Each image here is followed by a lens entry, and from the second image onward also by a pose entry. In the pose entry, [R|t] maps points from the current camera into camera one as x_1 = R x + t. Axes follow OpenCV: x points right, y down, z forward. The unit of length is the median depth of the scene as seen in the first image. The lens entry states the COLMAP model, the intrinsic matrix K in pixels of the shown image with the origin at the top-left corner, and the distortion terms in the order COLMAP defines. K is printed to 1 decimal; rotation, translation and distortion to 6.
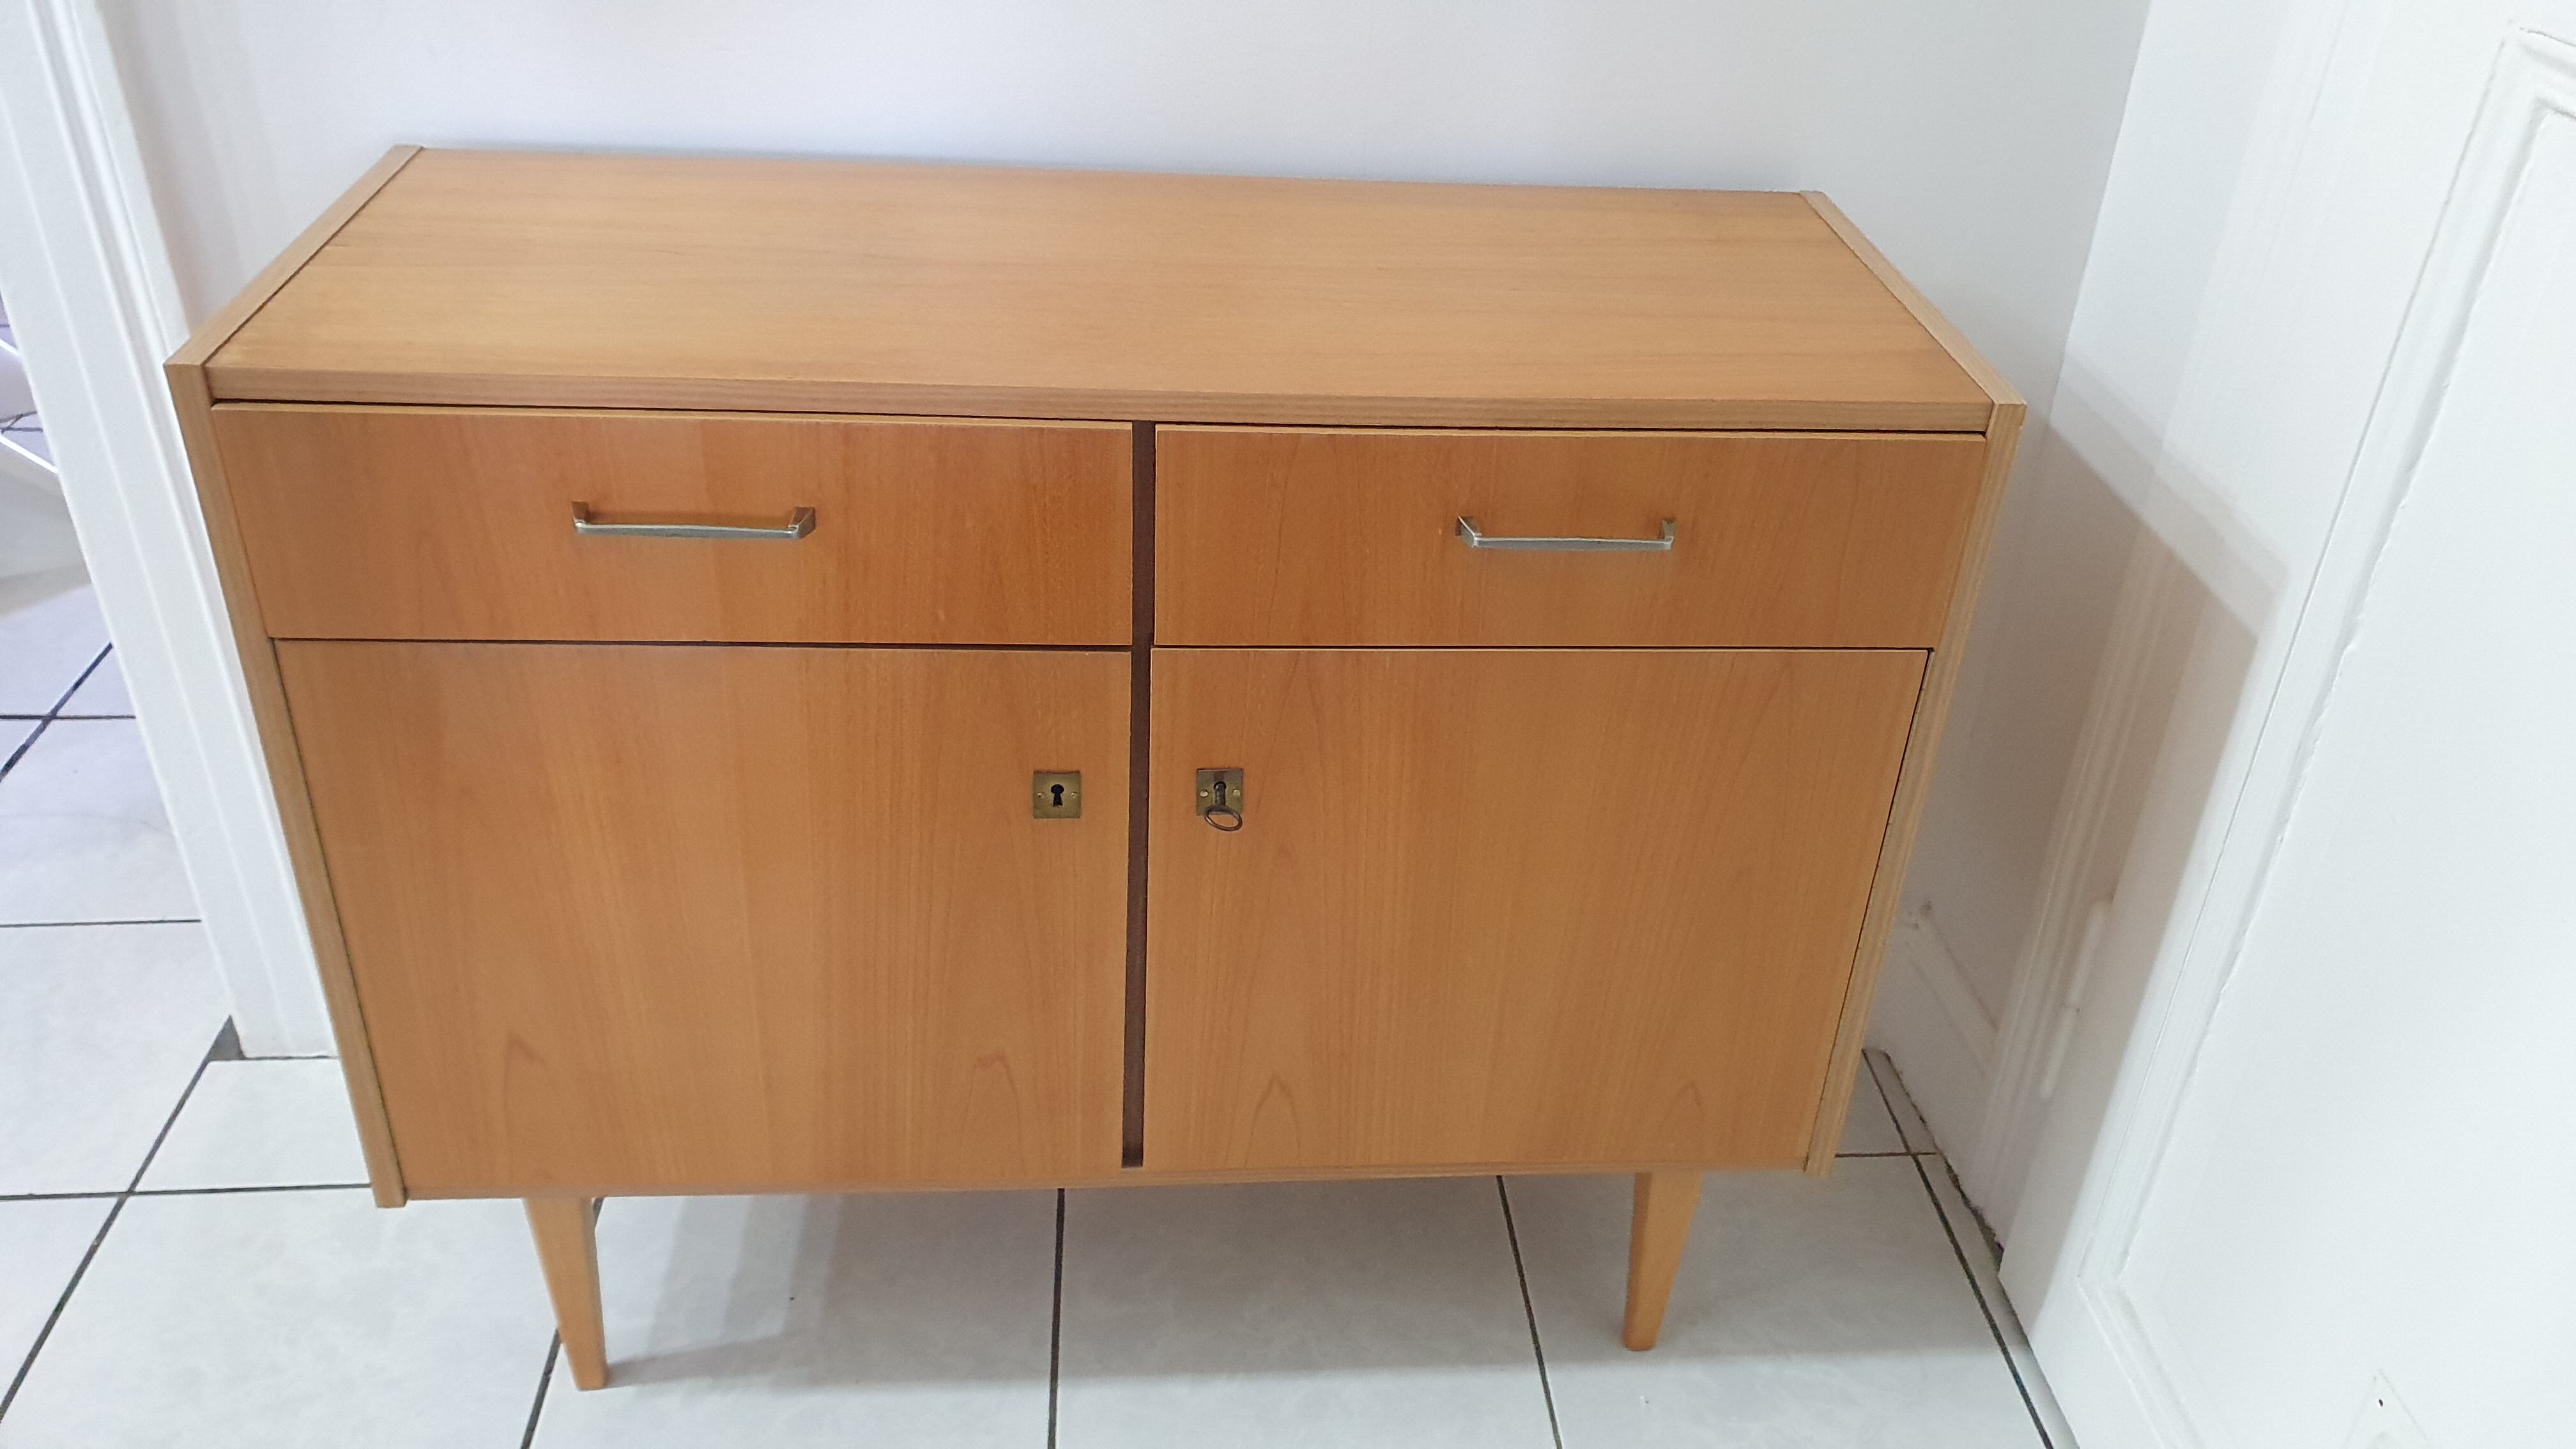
lens RADIAL K [[2039.2, 0, 1353.3], [0, 2039.2, 716.5], [0, 0, 1]] dist [0.019939, -0.019251]
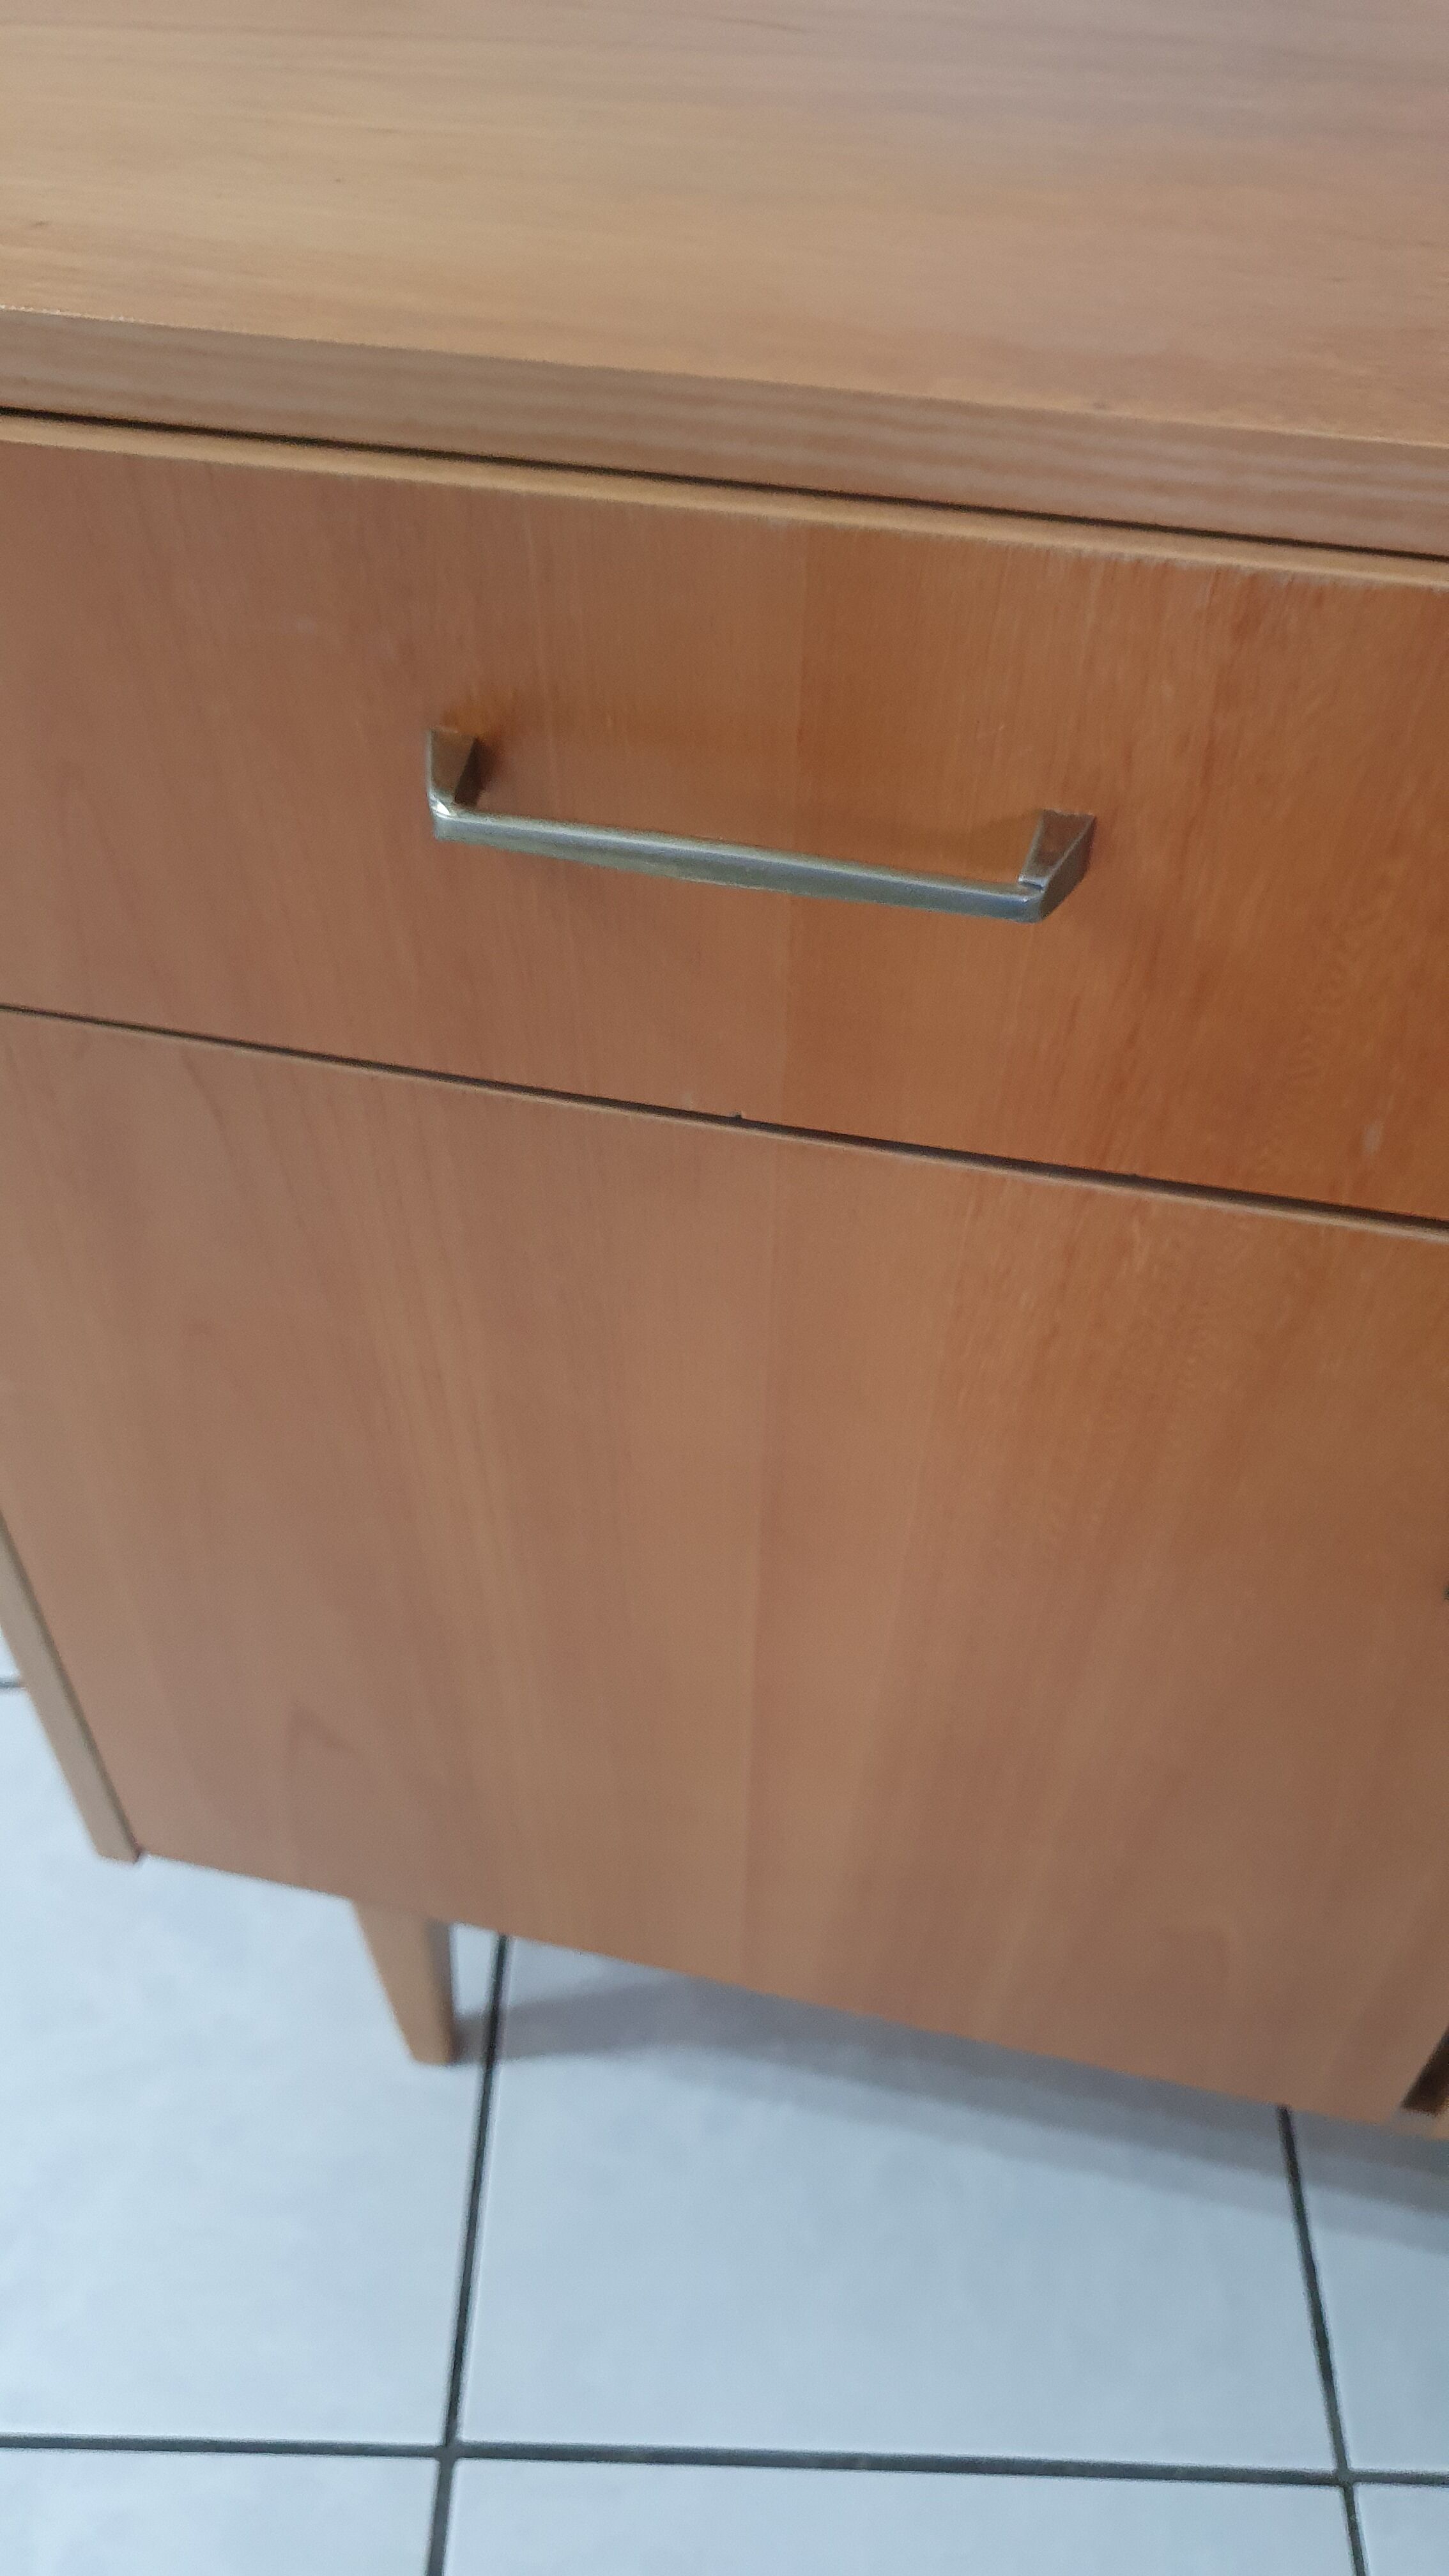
lens RADIAL K [[2039.2, 0, 724.8], [0, 2039.2, 1281.5], [0, 0, 1]] dist [0.019939, -0.019251]
pose [[0.943032, 0.185292, -0.276328, -0.184920], [-0.117493, 0.962519, 0.244445, -0.089588], [0.311264, -0.198053, 0.929457, 0.565234]]
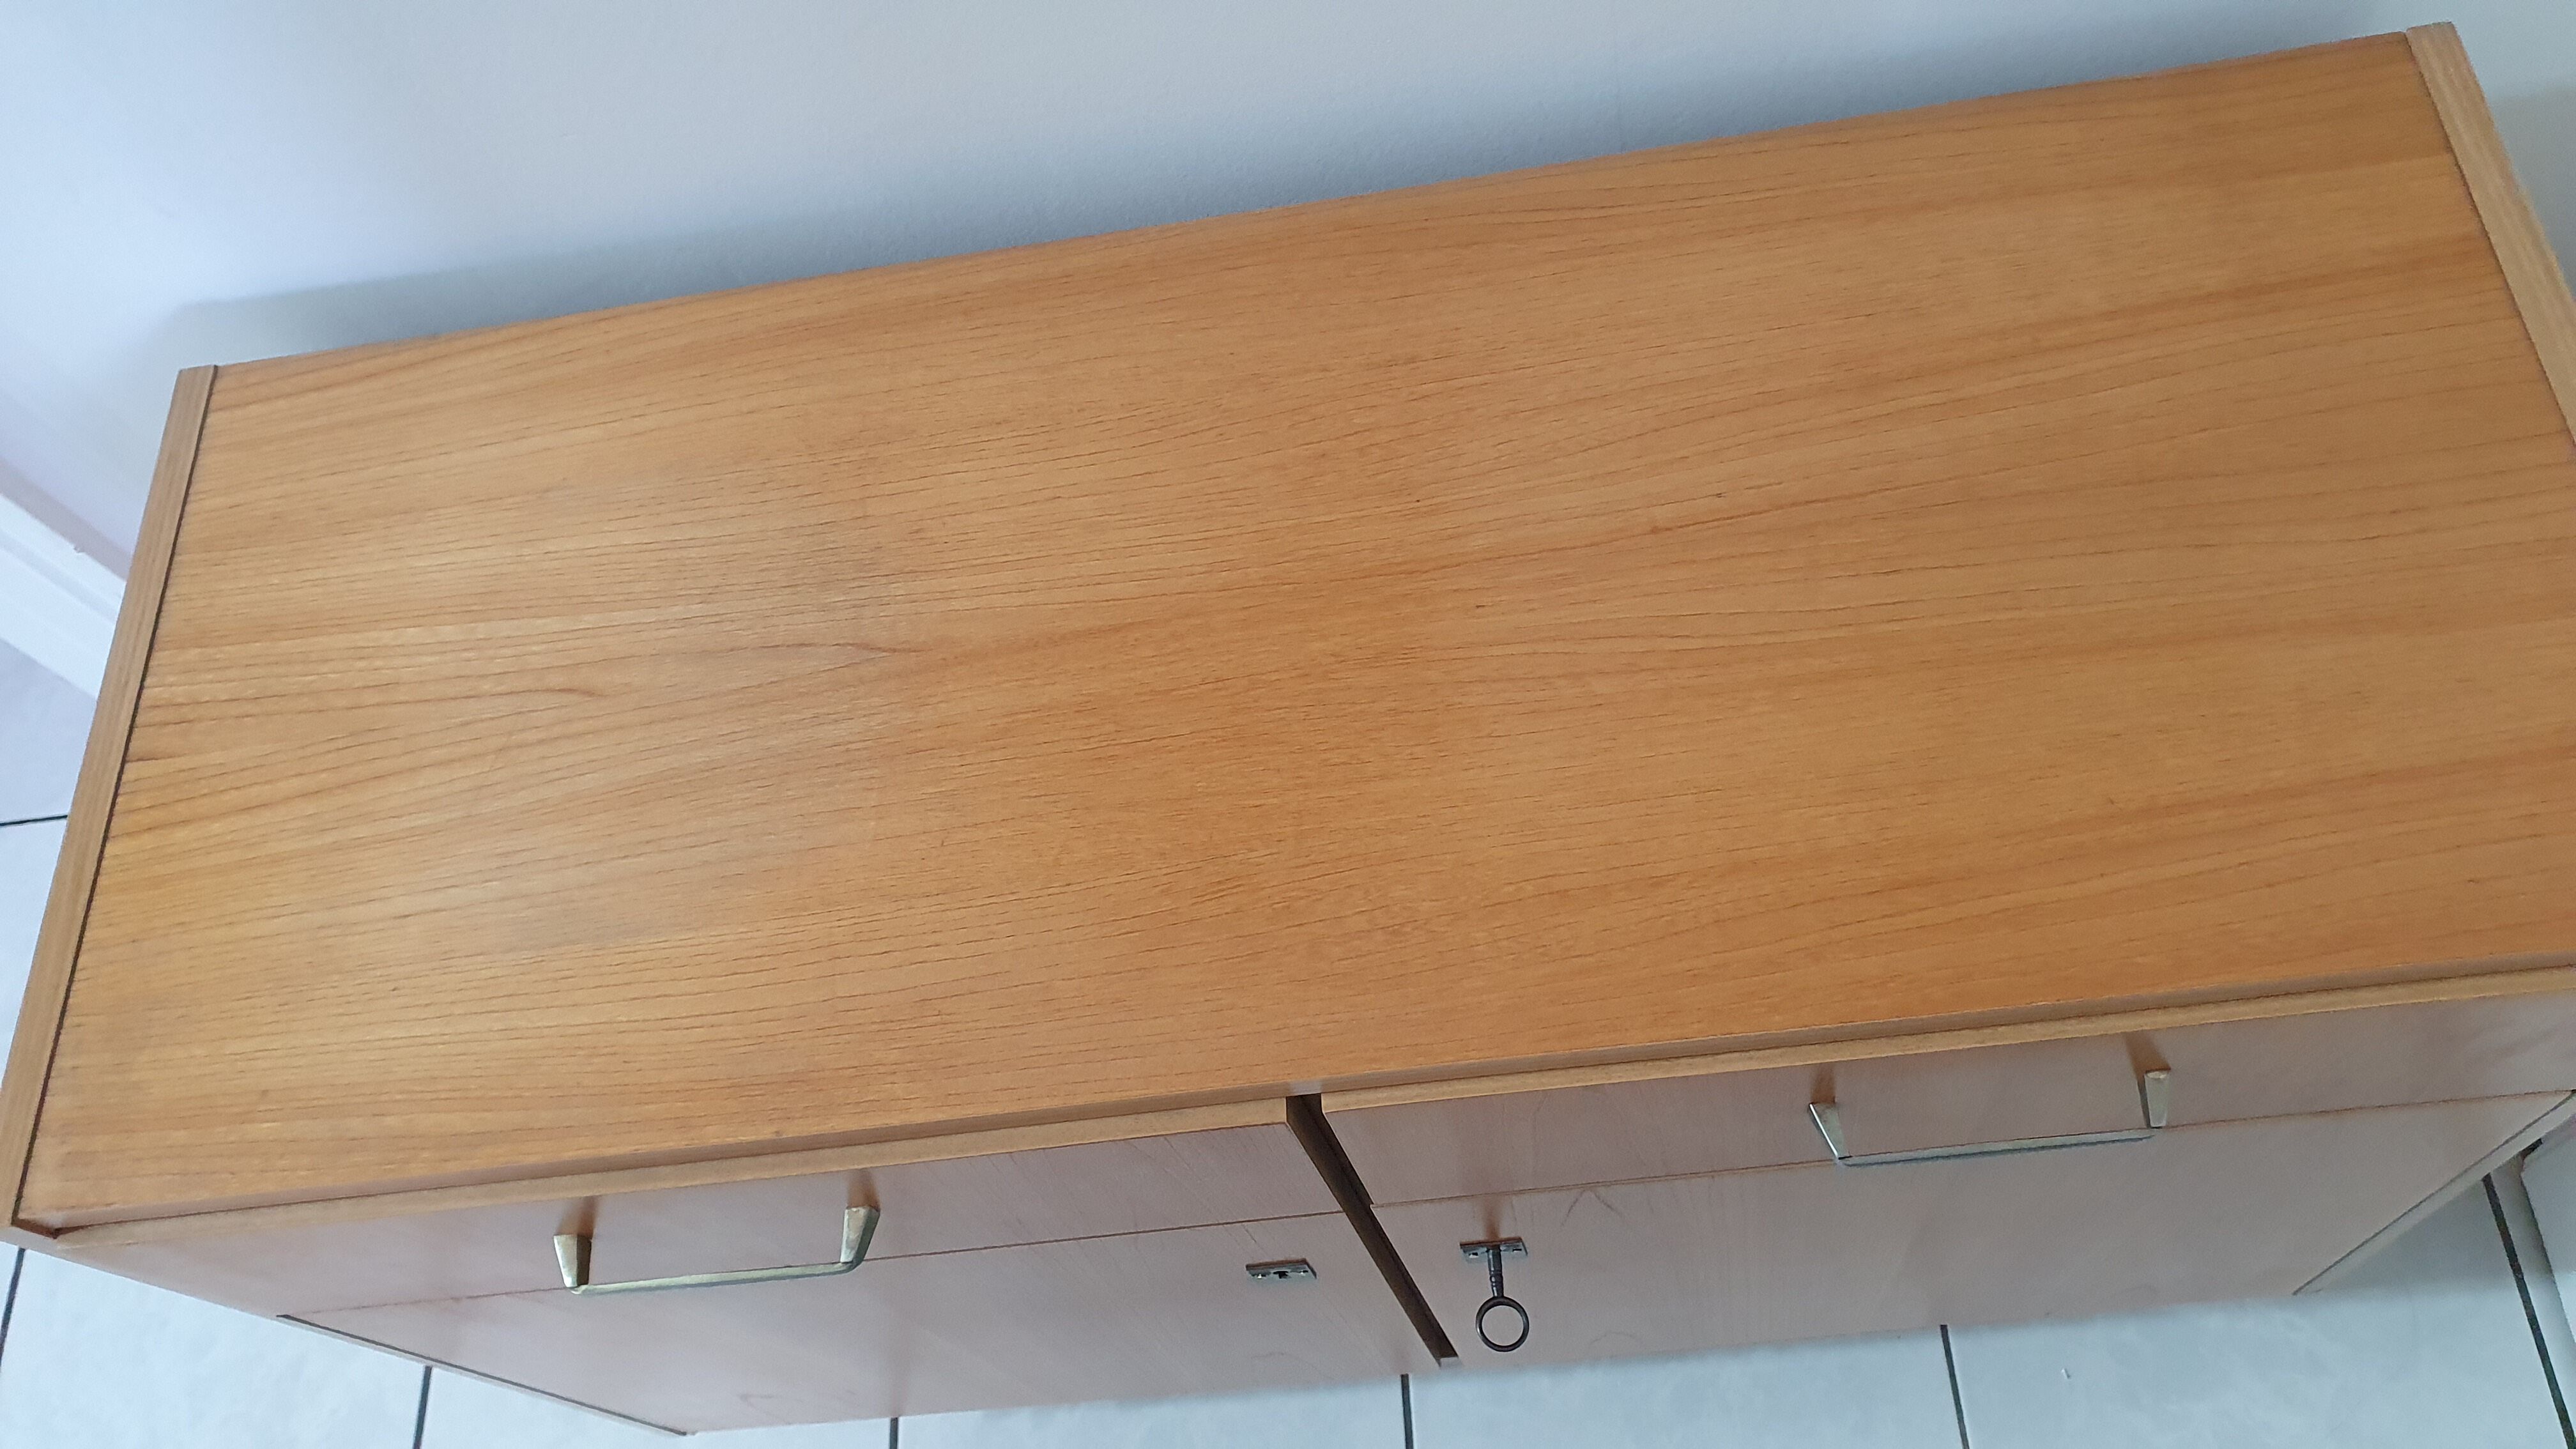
lens RADIAL K [[2039.2, 0, 1339.9], [0, 2039.2, 717.6], [0, 0, 1]] dist [0.019939, -0.019251]
pose [[0.976597, -0.059768, -0.206604, 0.043606], [0.159716, 0.844888, 0.510544, -0.501435], [0.144043, -0.531594, 0.834661, 0.454655]]
